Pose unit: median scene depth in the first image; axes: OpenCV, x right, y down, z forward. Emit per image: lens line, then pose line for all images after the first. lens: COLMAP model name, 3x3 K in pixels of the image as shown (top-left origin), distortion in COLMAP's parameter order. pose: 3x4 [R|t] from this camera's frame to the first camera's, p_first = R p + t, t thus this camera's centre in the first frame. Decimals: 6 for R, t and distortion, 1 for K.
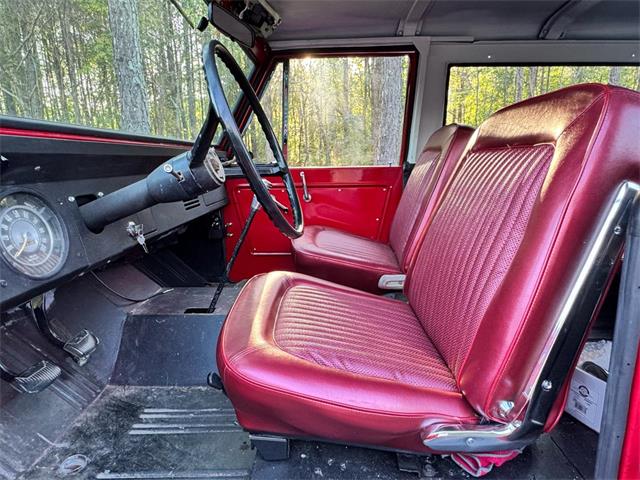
lens RADIAL K [[381.4, 0, 320.0], [0, 381.4, 240.0], [0, 0, 1]] dist [-0.004054, -0.000788]
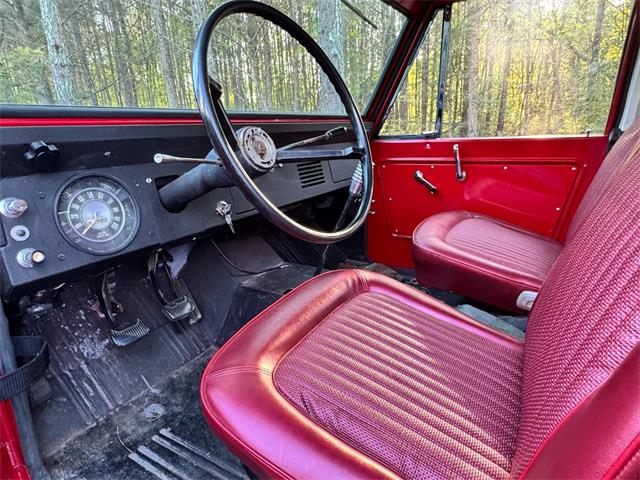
lens RADIAL K [[381.4, 0, 320.0], [0, 381.4, 240.0], [0, 0, 1]] dist [-0.004054, -0.000788]
pose [[0.859807, 0.120880, -0.496106, 0.251603], [-0.077216, 0.991182, 0.107685, -0.075654], [0.504748, -0.054281, 0.861559, 0.246836]]
